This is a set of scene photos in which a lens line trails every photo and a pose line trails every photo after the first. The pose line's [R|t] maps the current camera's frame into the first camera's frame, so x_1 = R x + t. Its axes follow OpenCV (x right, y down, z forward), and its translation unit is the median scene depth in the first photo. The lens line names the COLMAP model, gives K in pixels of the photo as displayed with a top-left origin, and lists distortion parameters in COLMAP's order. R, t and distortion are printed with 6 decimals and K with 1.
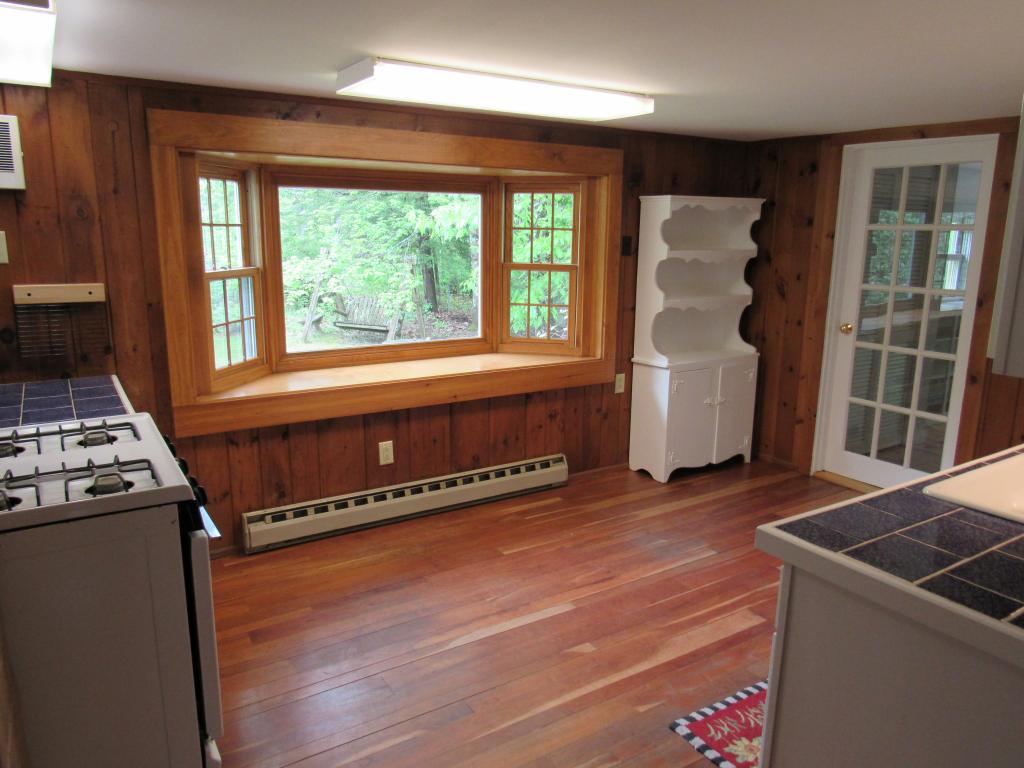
lens RADIAL K [[730.3, 0, 519.2], [0, 730.3, 380.3], [0, 0, 1]] dist [-0.023081, -0.003274]
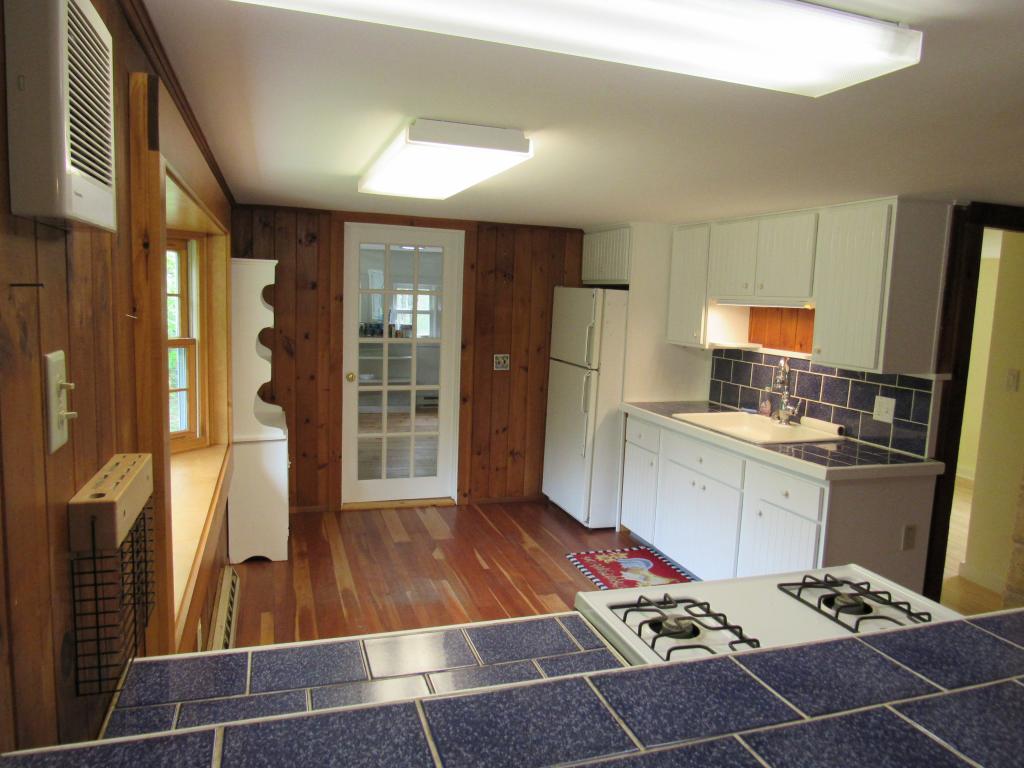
lens RADIAL K [[730.3, 0, 516.4], [0, 730.3, 384.7], [0, 0, 1]] dist [-0.023081, -0.003274]
pose [[0.254745, -0.124841, 0.958916, -0.693036], [0.161882, 0.983143, 0.084990, -0.132136], [-0.953362, 0.133581, 0.270660, 0.491708]]
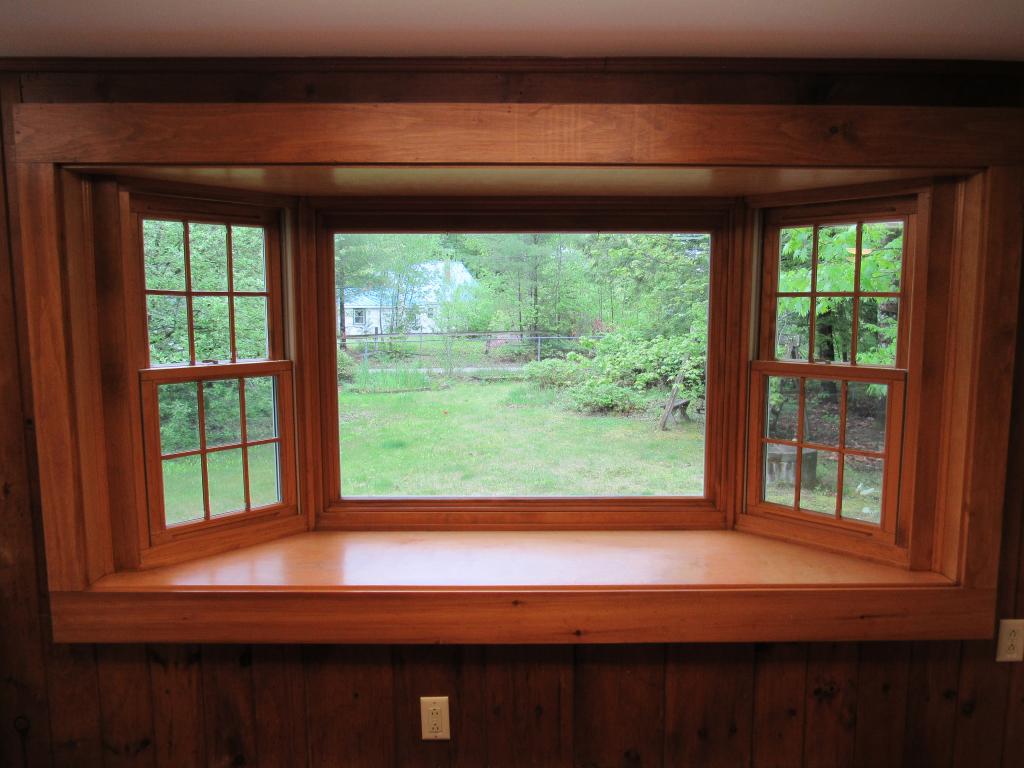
lens RADIAL K [[730.3, 0, 514.8], [0, 730.3, 381.5], [0, 0, 1]] dist [-0.023081, -0.003274]
pose [[0.843868, 0.044650, -0.534690, 0.128858], [-0.099293, 0.992314, -0.073845, -0.103732], [0.527283, 0.115407, 0.841816, 0.541665]]
